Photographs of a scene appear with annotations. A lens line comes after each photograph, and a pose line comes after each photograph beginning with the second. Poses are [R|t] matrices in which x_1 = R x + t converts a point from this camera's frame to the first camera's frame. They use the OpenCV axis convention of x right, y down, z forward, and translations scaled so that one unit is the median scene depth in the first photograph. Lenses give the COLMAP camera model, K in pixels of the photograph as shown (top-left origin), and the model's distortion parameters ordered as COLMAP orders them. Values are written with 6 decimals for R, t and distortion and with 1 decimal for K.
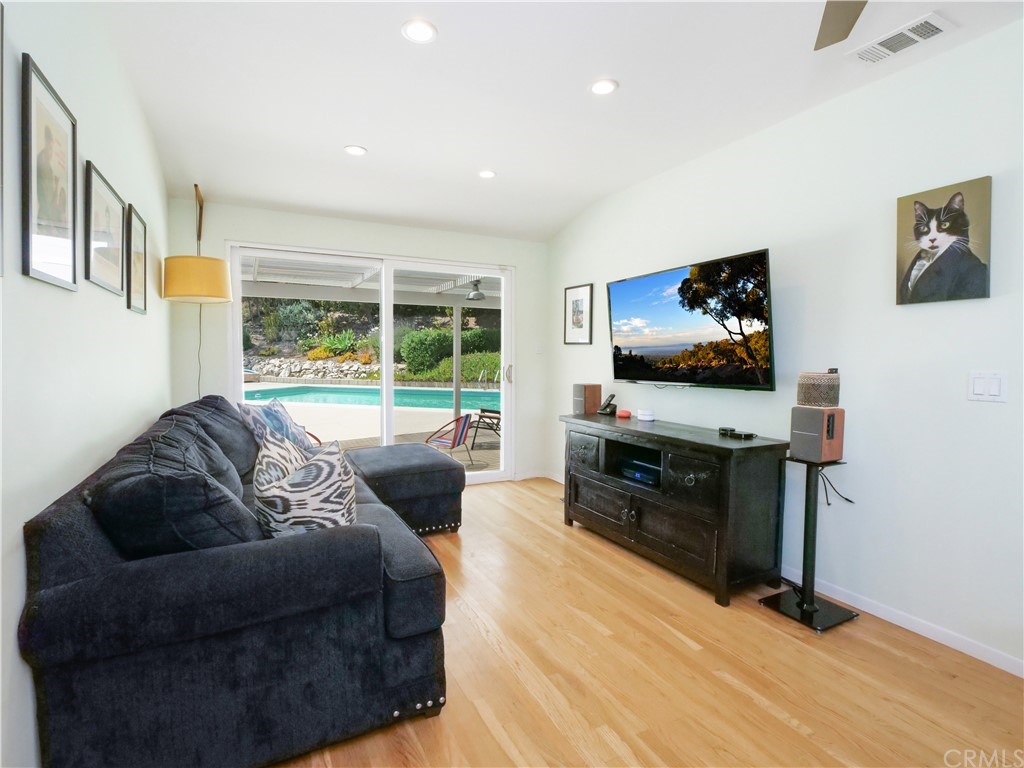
lens RADIAL K [[514.0, 0, 511.3], [0, 514.0, 371.9], [0, 0, 1]] dist [-0.004726, -0.001178]
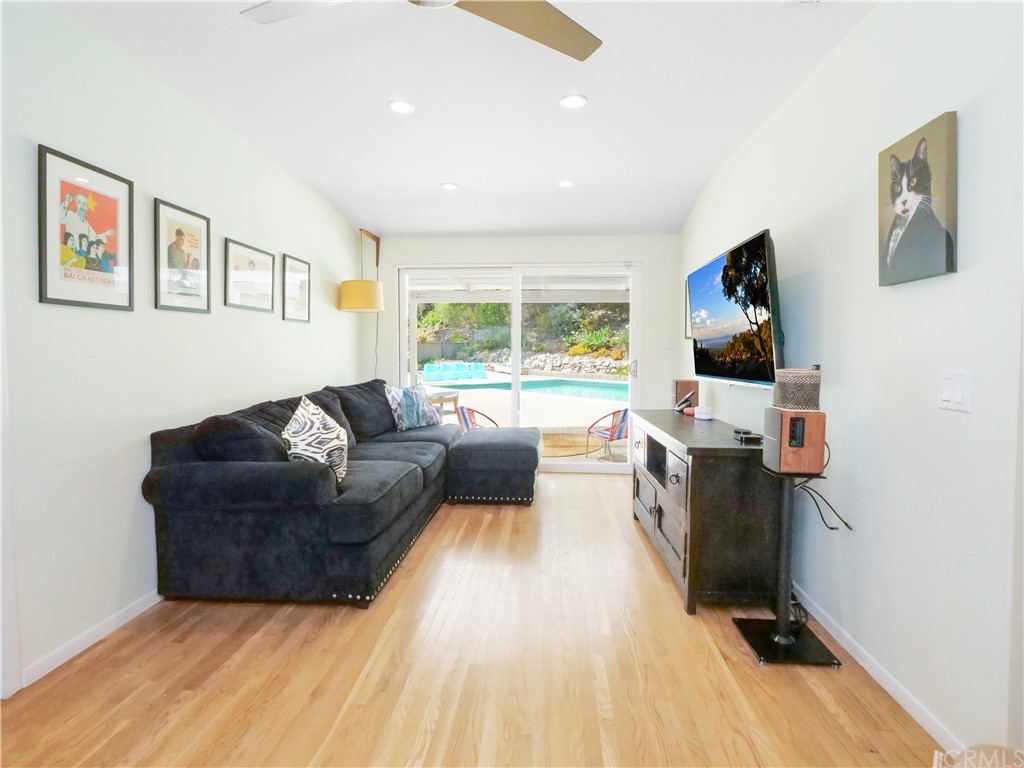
lens RADIAL K [[516.4, 0, 512.7], [0, 516.4, 362.8], [0, 0, 1]] dist [-0.031638, 0.000015]
pose [[0.858122, 0.009028, -0.513367, 0.531082], [-0.014309, 0.999878, -0.006336, 0.006496], [0.513247, 0.012783, 0.858146, 0.006440]]
